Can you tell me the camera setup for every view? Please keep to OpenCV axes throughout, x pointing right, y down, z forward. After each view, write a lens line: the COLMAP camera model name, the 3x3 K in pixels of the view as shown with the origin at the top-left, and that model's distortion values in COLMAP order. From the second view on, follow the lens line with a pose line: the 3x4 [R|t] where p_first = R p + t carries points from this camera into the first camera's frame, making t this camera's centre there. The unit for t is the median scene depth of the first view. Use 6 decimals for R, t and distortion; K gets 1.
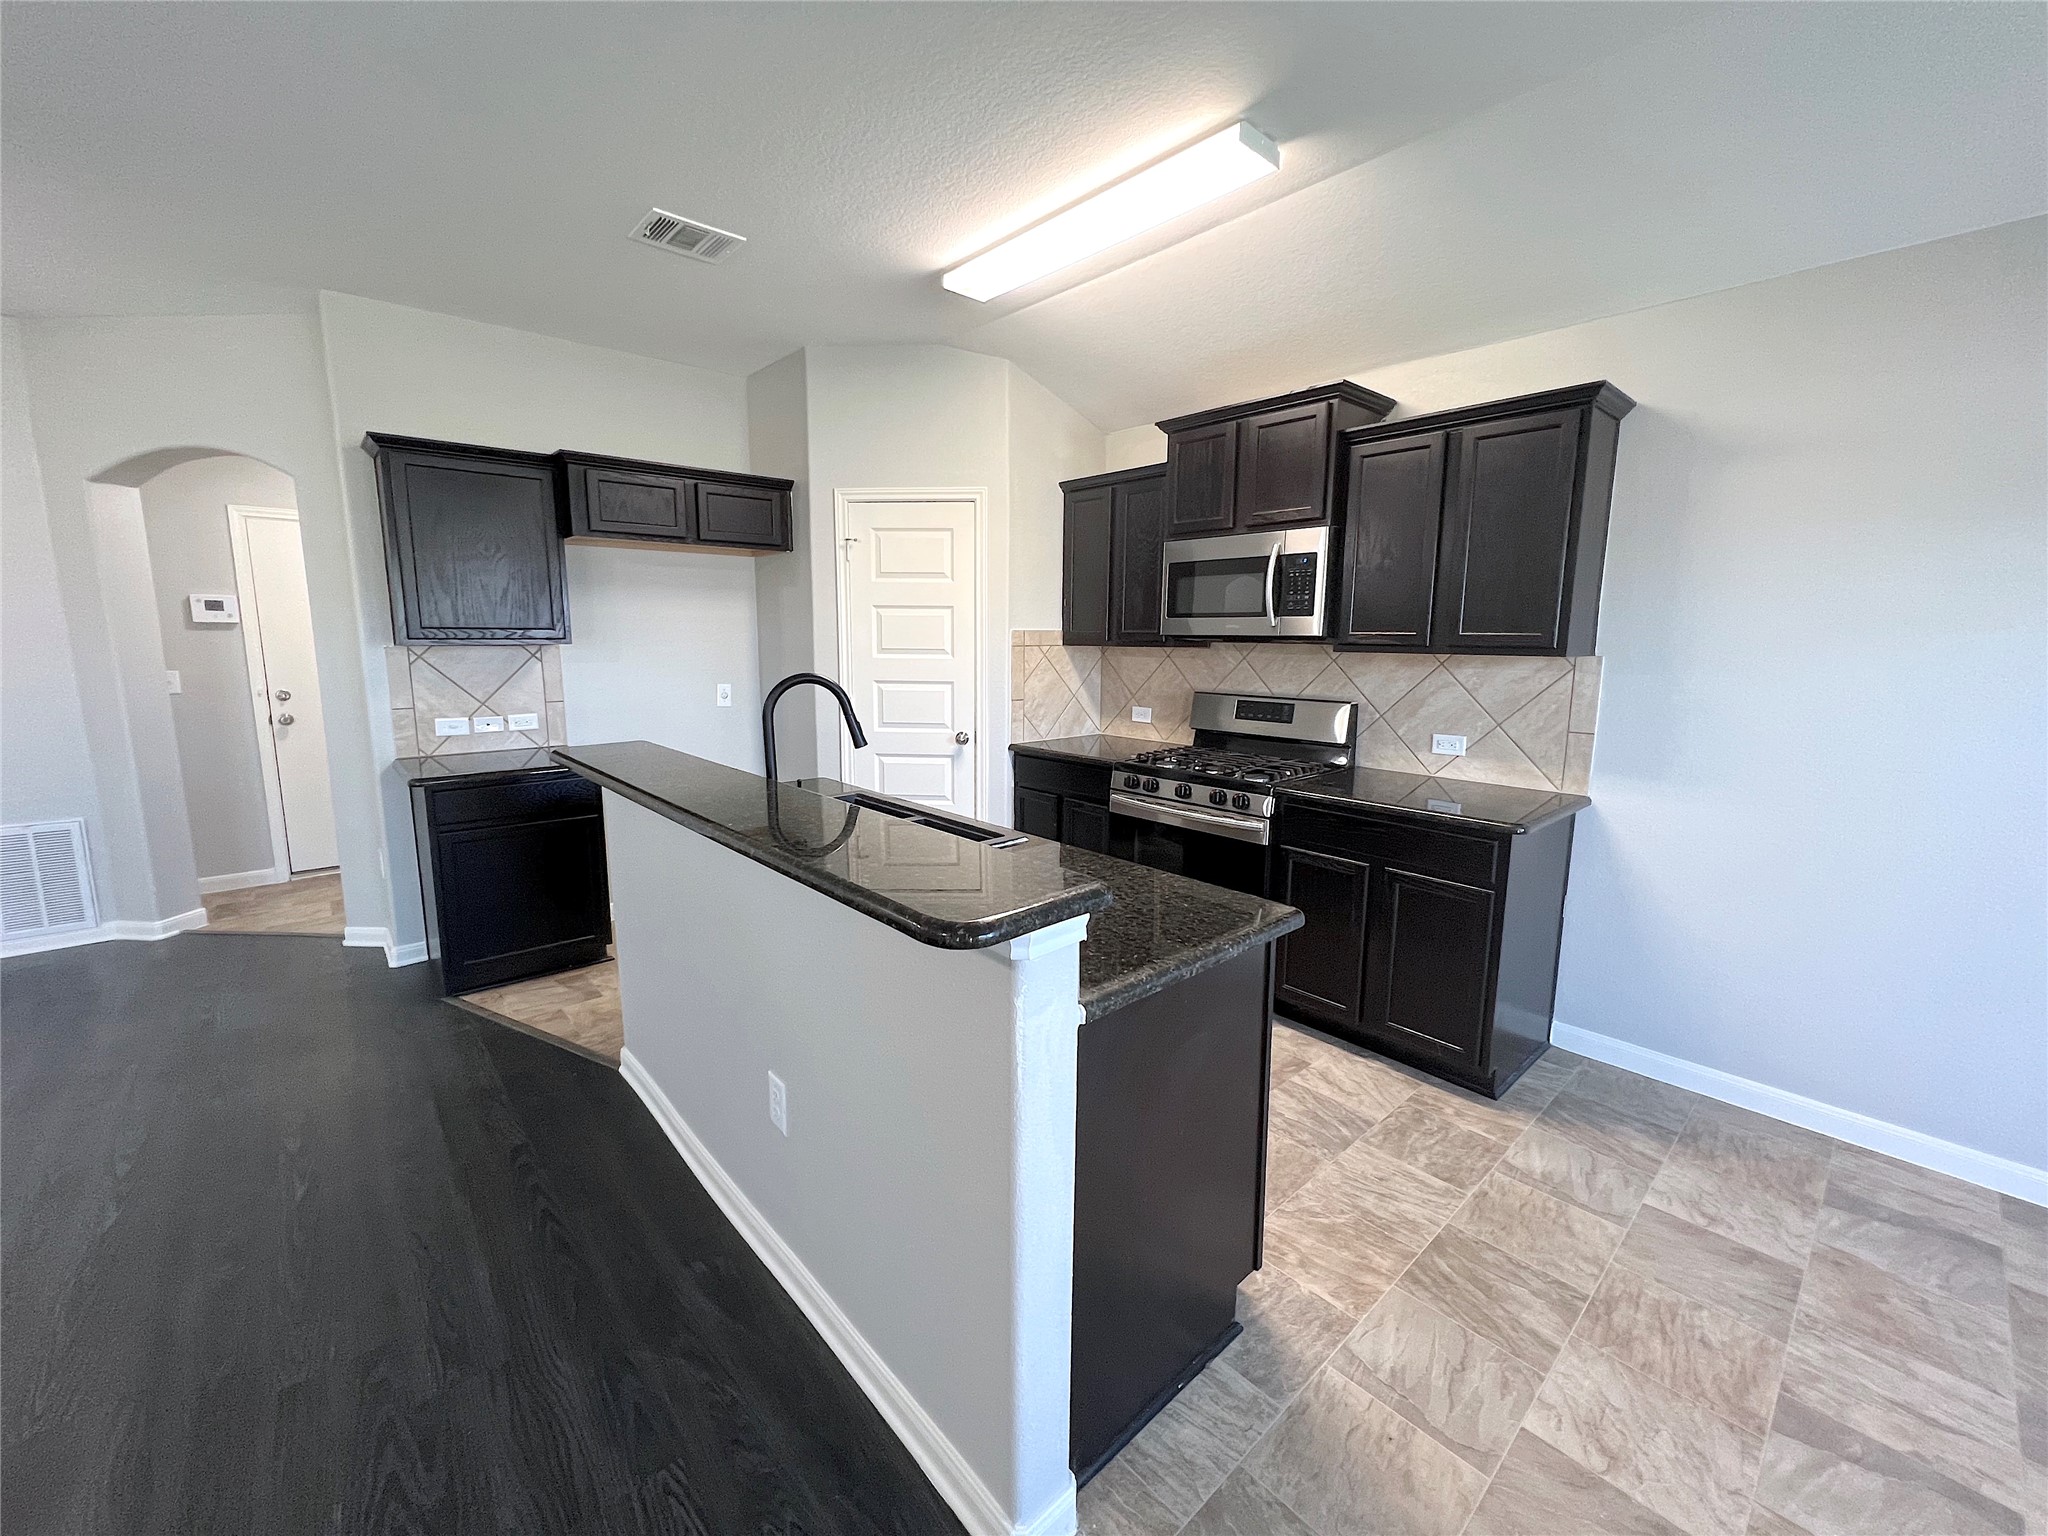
lens RADIAL K [[819.3, 0, 1014.2], [0, 819.3, 757.8], [0, 0, 1]] dist [-0.000894, 0.000163]
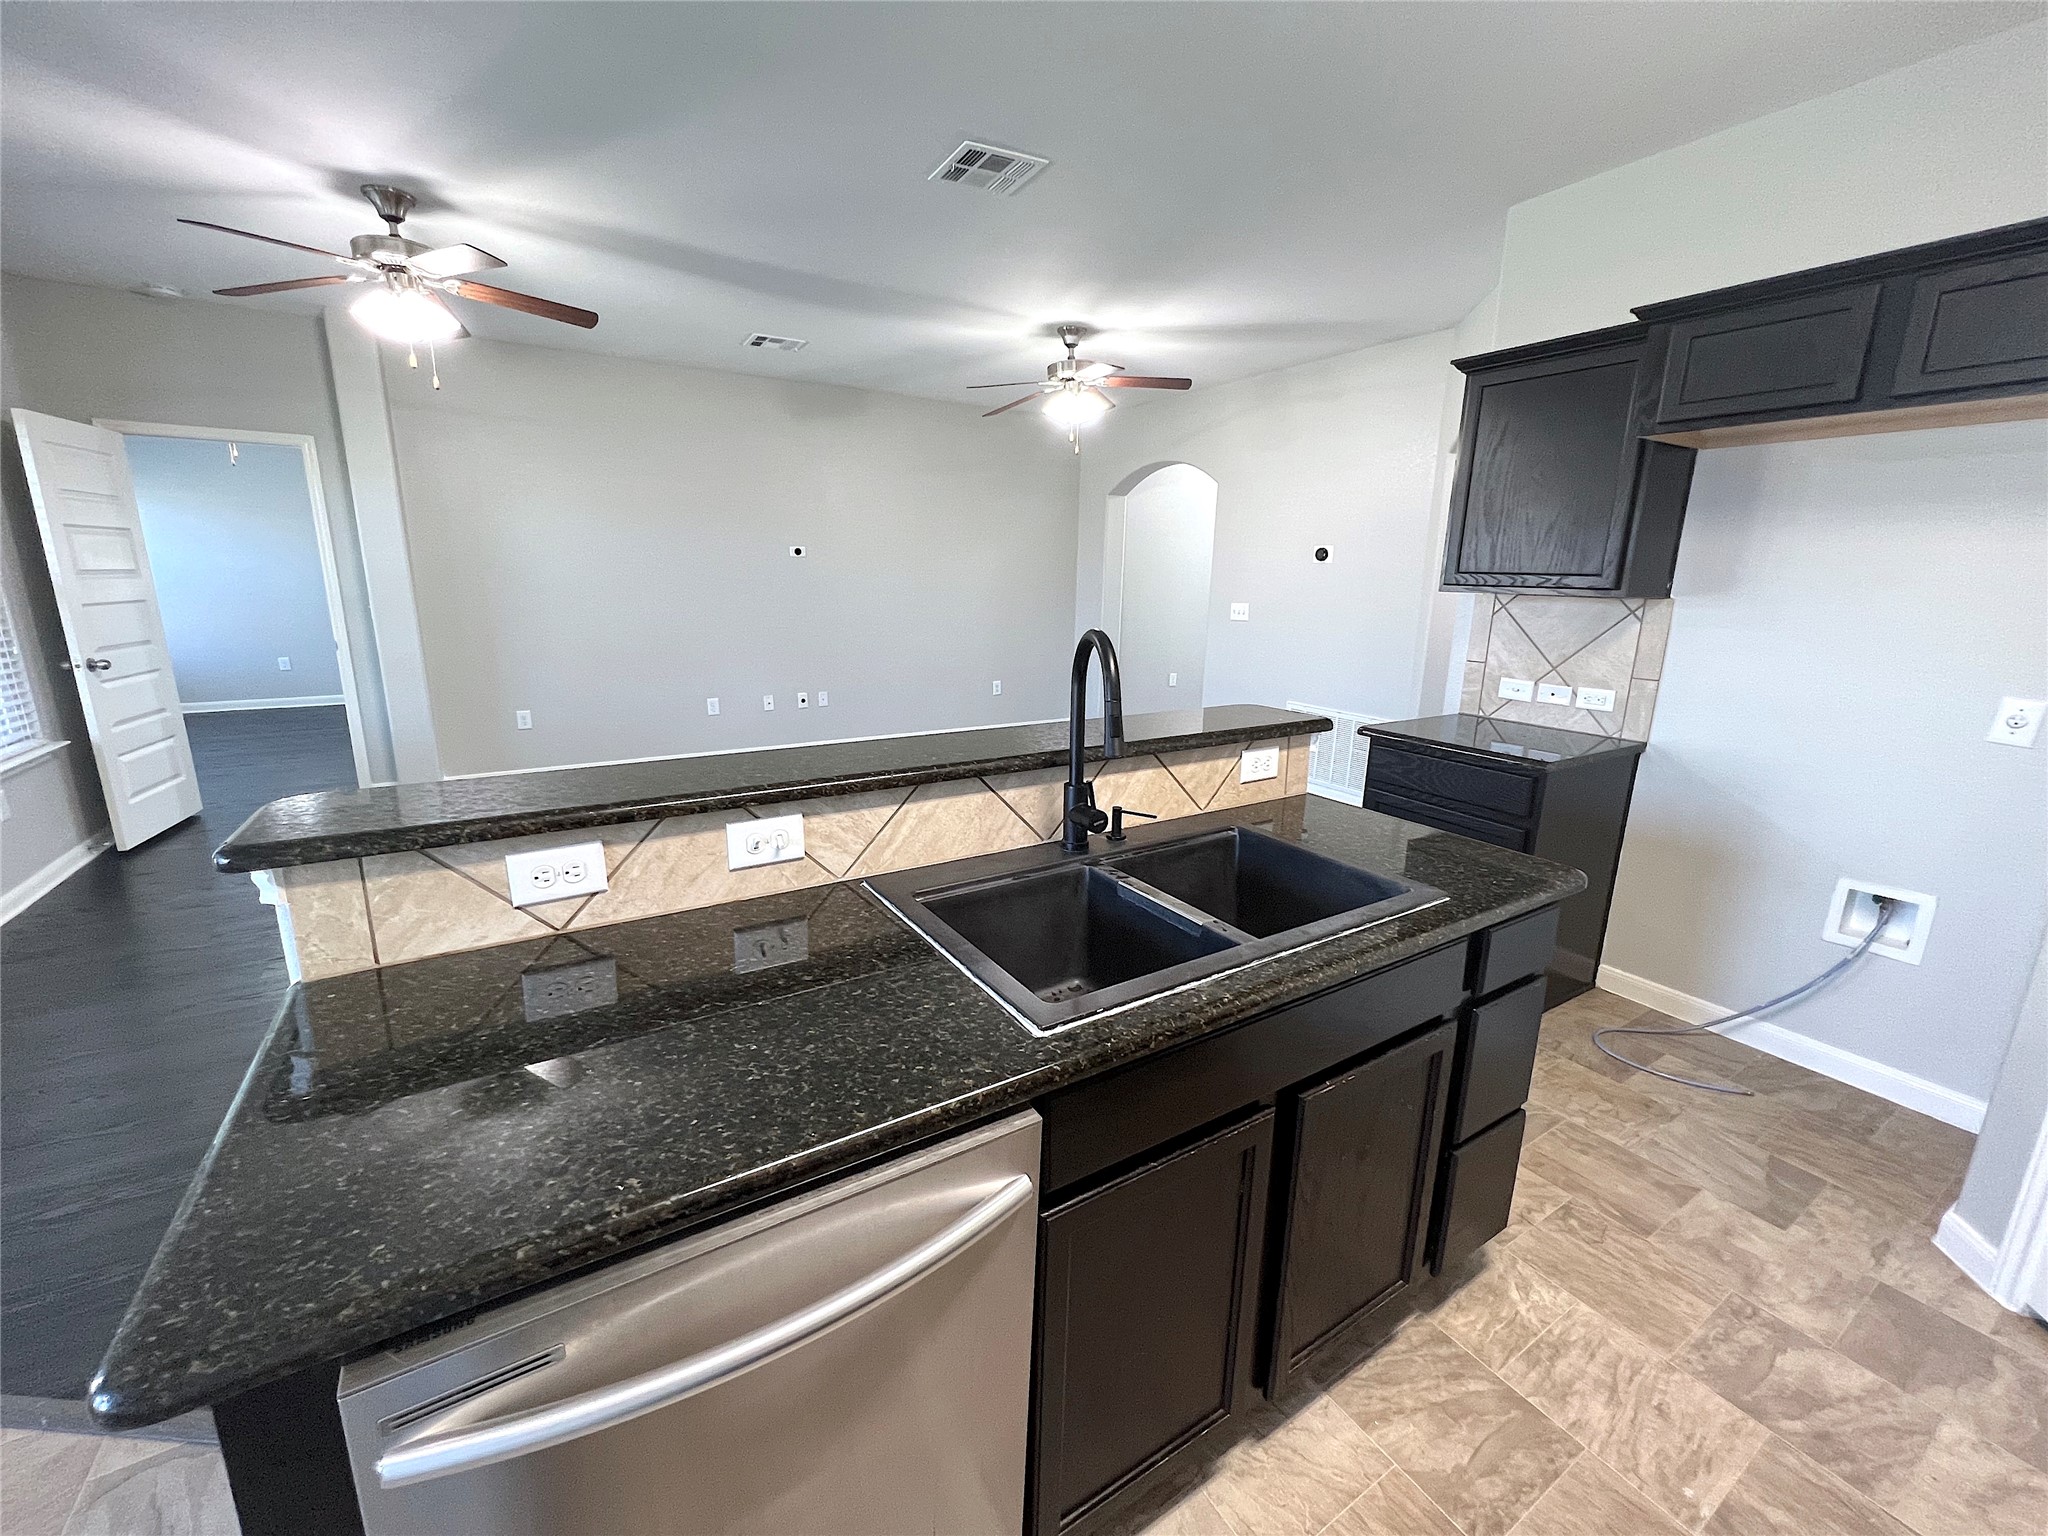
lens RADIAL K [[819.3, 0, 1014.2], [0, 819.3, 757.8], [0, 0, 1]] dist [-0.000894, 0.000163]
pose [[-0.170809, 0.214001, -0.961784, 0.258318], [-0.166518, 0.955818, 0.242247, -0.092986], [0.971131, 0.201532, -0.127627, 0.629110]]
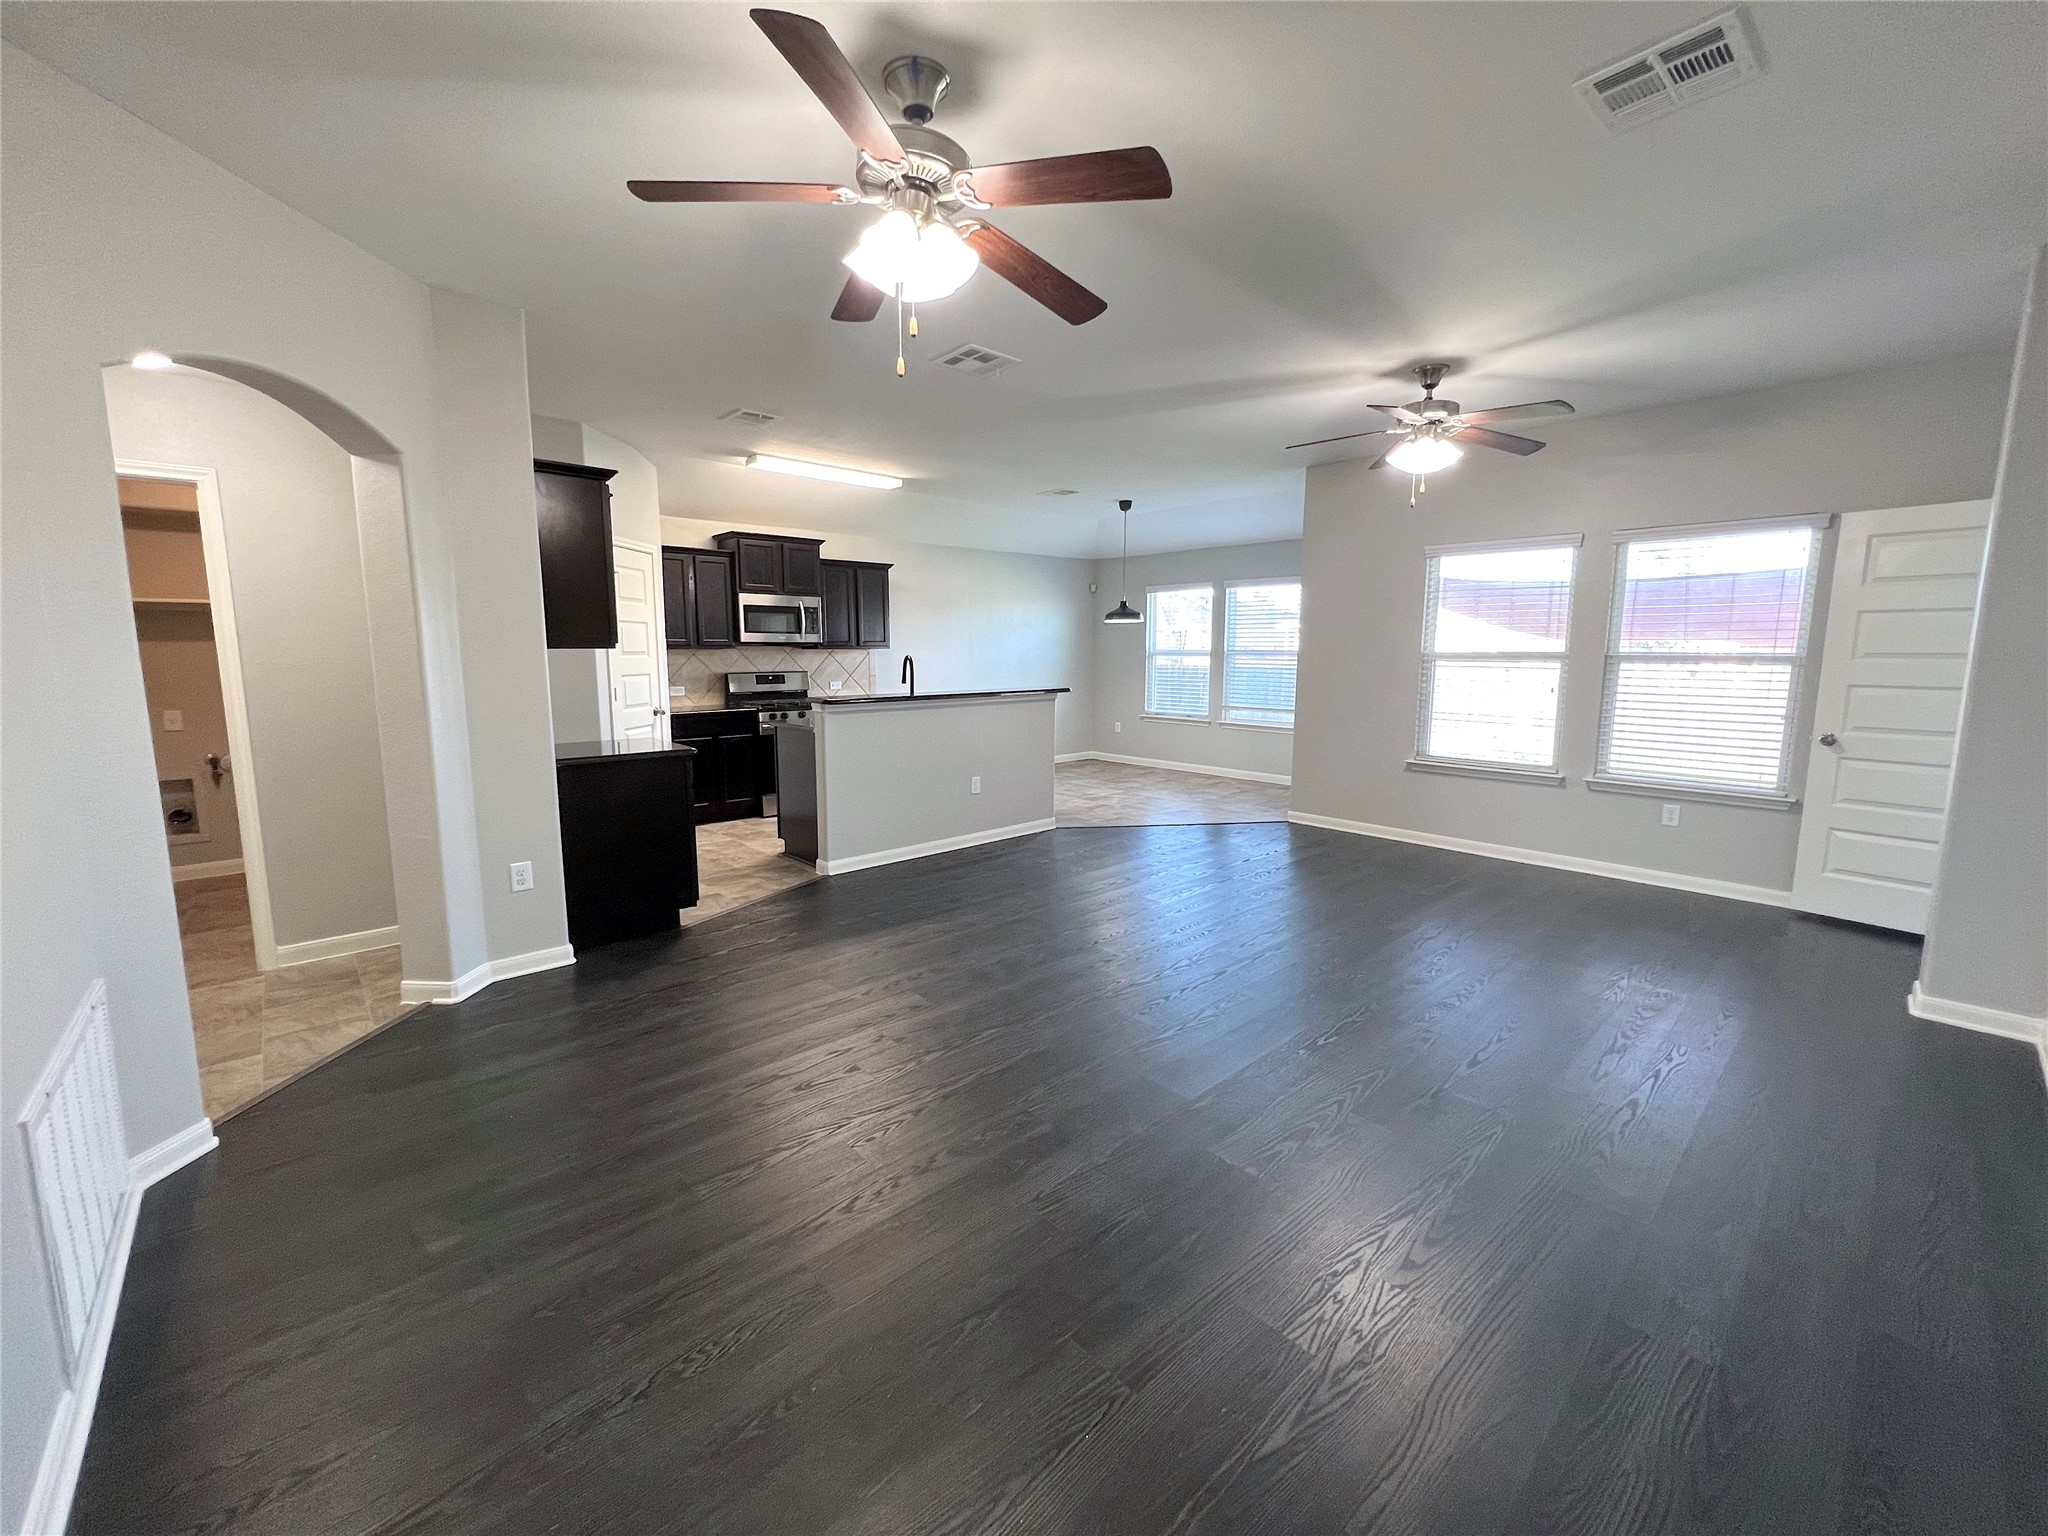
lens RADIAL K [[819.3, 0, 1014.2], [0, 819.3, 757.8], [0, 0, 1]] dist [-0.000894, 0.000163]
pose [[-0.010549, -0.138015, 0.990374, -1.781826], [0.152176, 0.978671, 0.138005, -0.055137], [-0.988297, 0.152167, 0.010678, 0.410506]]
